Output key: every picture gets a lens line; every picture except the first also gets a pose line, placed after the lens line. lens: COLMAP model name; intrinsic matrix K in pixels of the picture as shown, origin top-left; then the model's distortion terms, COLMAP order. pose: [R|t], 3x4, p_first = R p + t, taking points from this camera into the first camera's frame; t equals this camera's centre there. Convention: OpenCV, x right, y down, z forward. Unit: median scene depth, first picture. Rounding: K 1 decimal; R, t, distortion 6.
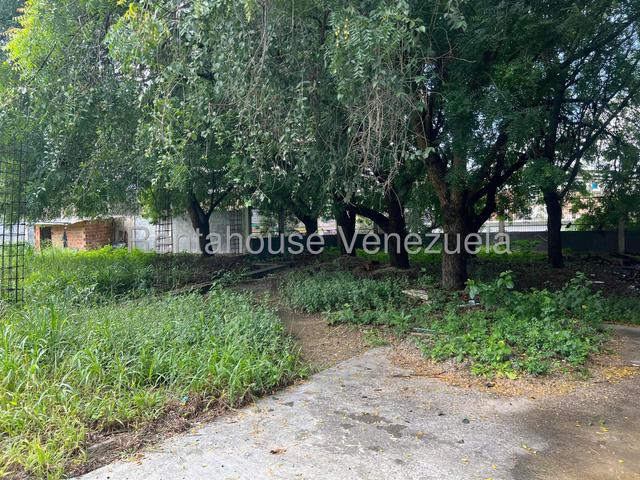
lens RADIAL K [[477.9, 0, 318.5], [0, 477.9, 240.7], [0, 0, 1]] dist [0.036444, -0.016979]
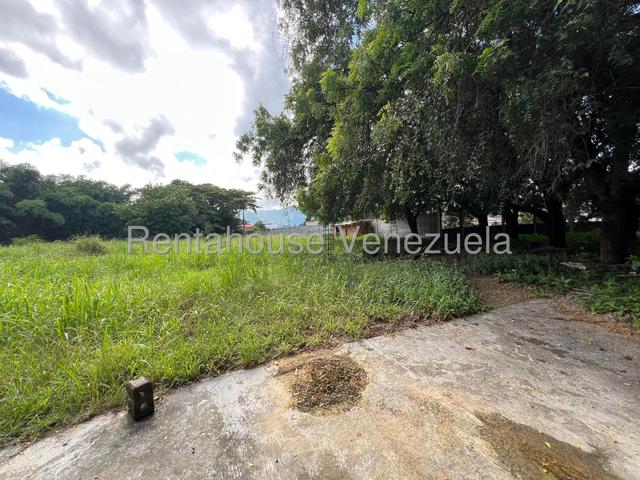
lens RADIAL K [[256.7, 0, 321.0], [0, 256.7, 241.6], [0, 0, 1]] dist [-0.000036, 0.000506]
pose [[0.843637, -0.000994, -0.536913, -0.029749], [0.021905, 0.999229, 0.032570, 0.001716], [0.536467, -0.039238, 0.843009, -0.053866]]
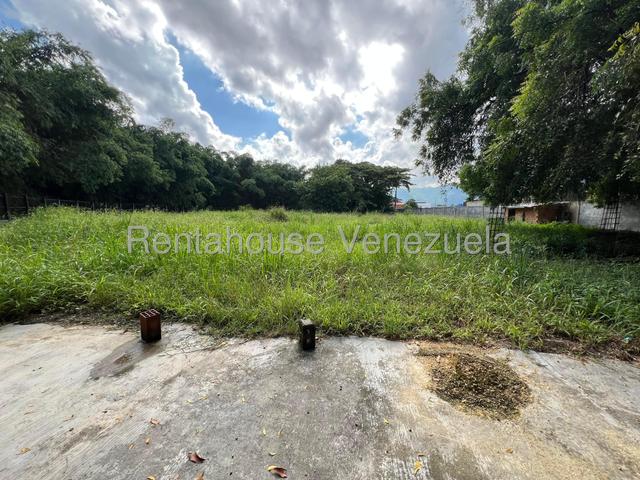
lens RADIAL K [[256.7, 0, 320.7], [0, 256.7, 240.8], [0, 0, 1]] dist [-0.000036, 0.000506]
pose [[0.422311, 0.123545, -0.897992, -0.024942], [-0.036429, 0.992181, 0.119371, 0.000912], [0.905719, -0.017699, 0.423509, -0.072820]]
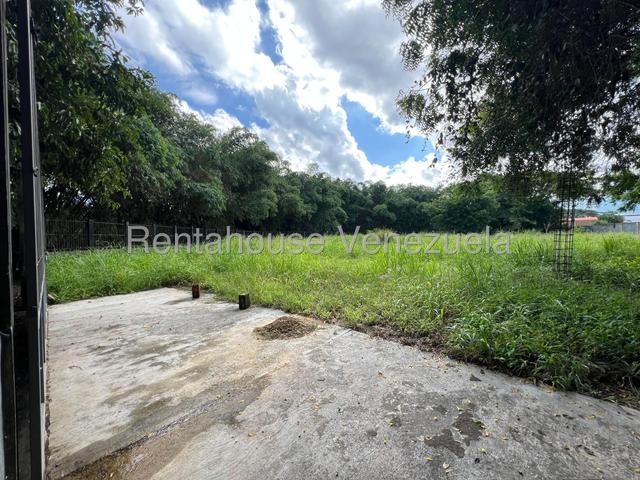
lens RADIAL K [[256.7, 0, 322.0], [0, 256.7, 243.2], [0, 0, 1]] dist [-0.000036, 0.000506]
pose [[-0.112463, 0.047106, -0.992539, 0.501973], [-0.000733, 0.998871, 0.047490, -0.004349], [0.993656, 0.006069, -0.112301, 0.637561]]
